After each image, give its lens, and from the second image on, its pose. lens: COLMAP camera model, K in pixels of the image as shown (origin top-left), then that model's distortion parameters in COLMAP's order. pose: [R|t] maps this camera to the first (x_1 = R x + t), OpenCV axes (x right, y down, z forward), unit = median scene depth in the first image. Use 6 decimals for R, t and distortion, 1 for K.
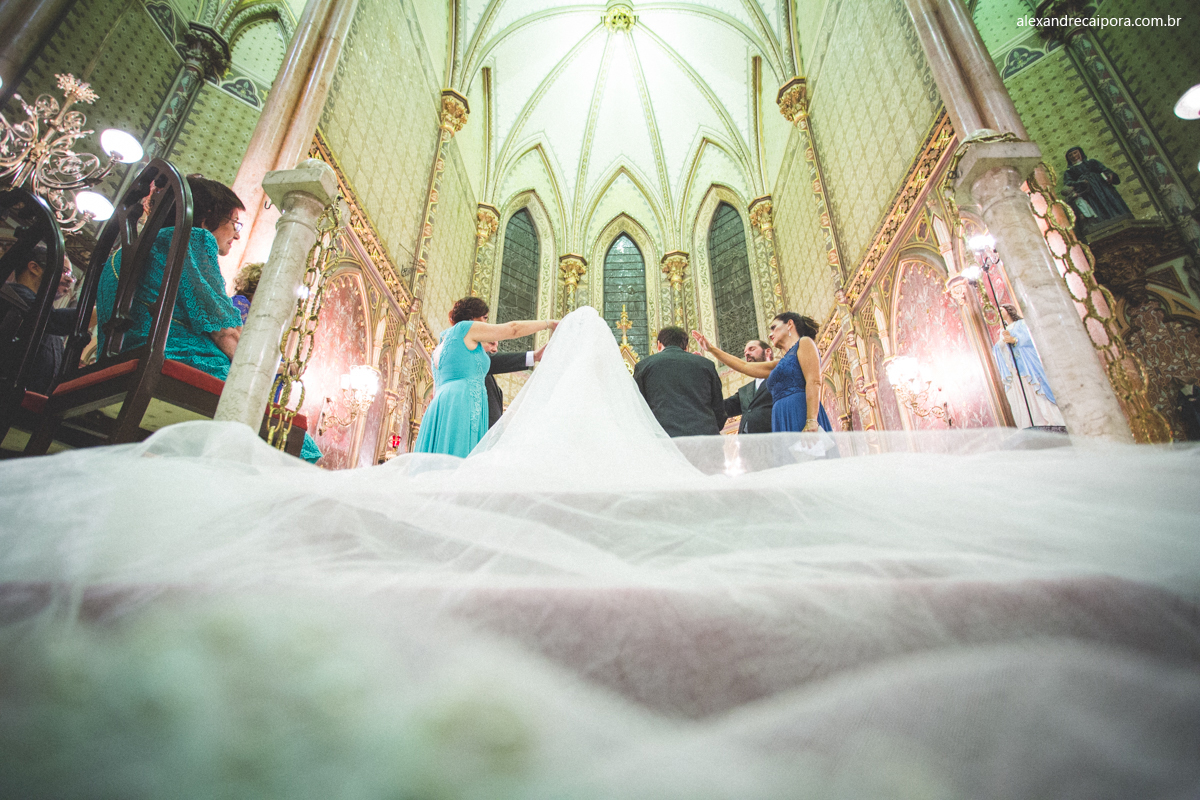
lens RADIAL K [[584.9, 0, 605.8], [0, 584.9, 398.1], [0, 0, 1]] dist [0.003722, 0.000805]
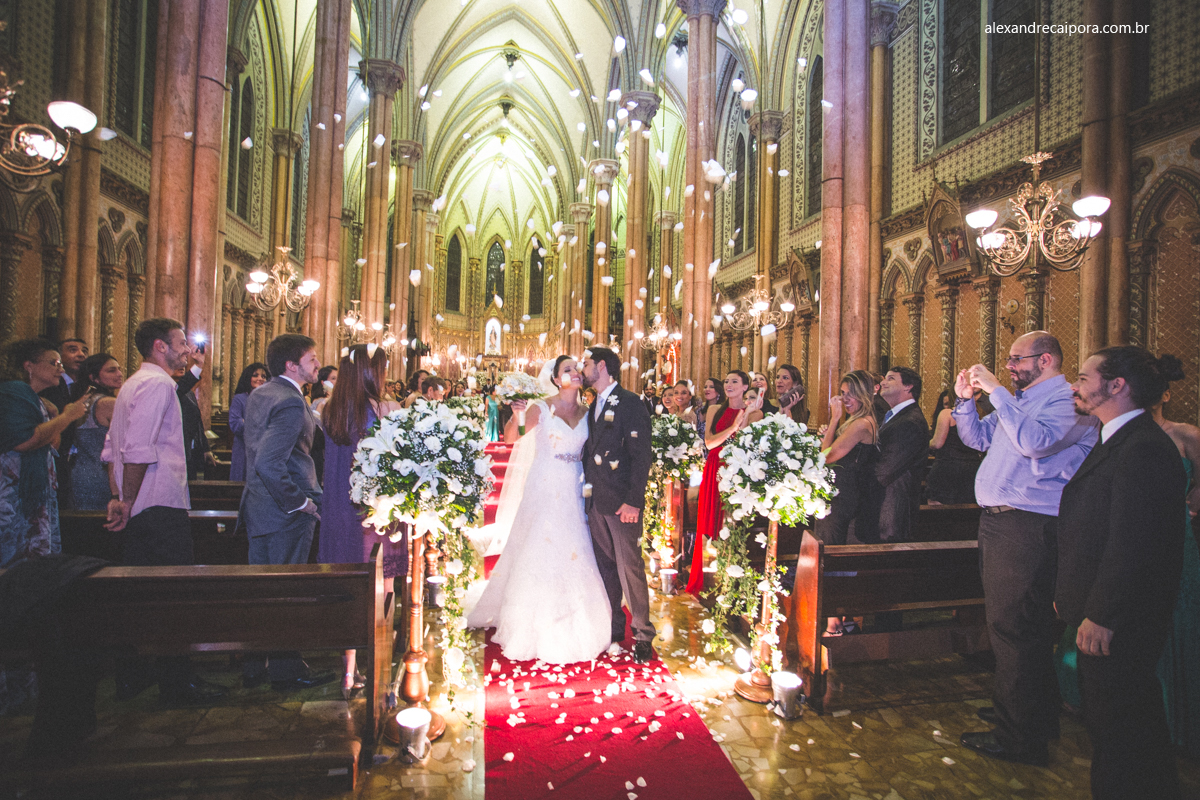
lens RADIAL K [[584.9, 0, 606.9], [0, 584.9, 387.3], [0, 0, 1]] dist [0.003722, 0.000805]
pose [[0.972753, 0.032400, 0.229567, -0.112955], [-0.127482, 0.901808, 0.412905, -1.495840], [-0.193647, -0.430920, 0.881368, -2.651732]]
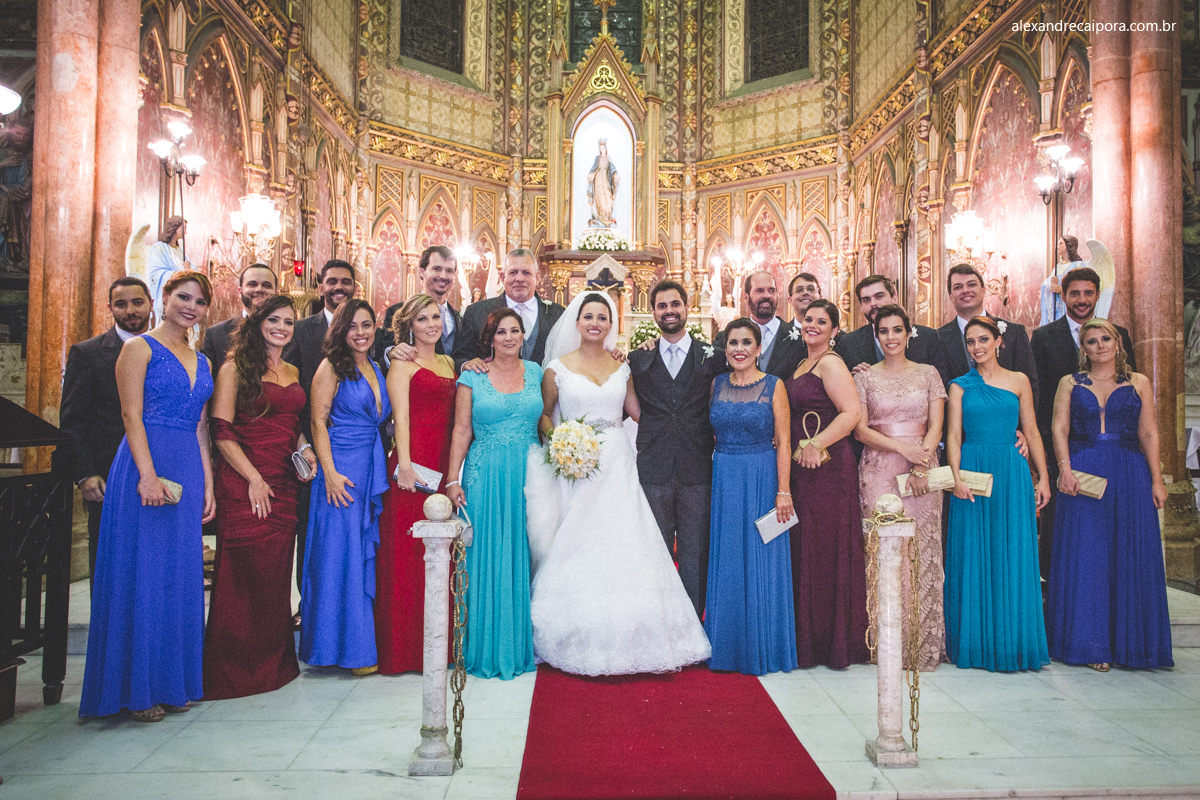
lens RADIAL K [[914.4, 0, 648.2], [0, 914.4, 394.4], [0, 0, 1]] dist [-0.061193, -0.004352]
pose [[0.994165, 0.010811, 0.107327, -0.038215], [-0.055581, 0.904058, 0.423780, -0.263582], [-0.092448, -0.427273, 0.899384, -0.120658]]
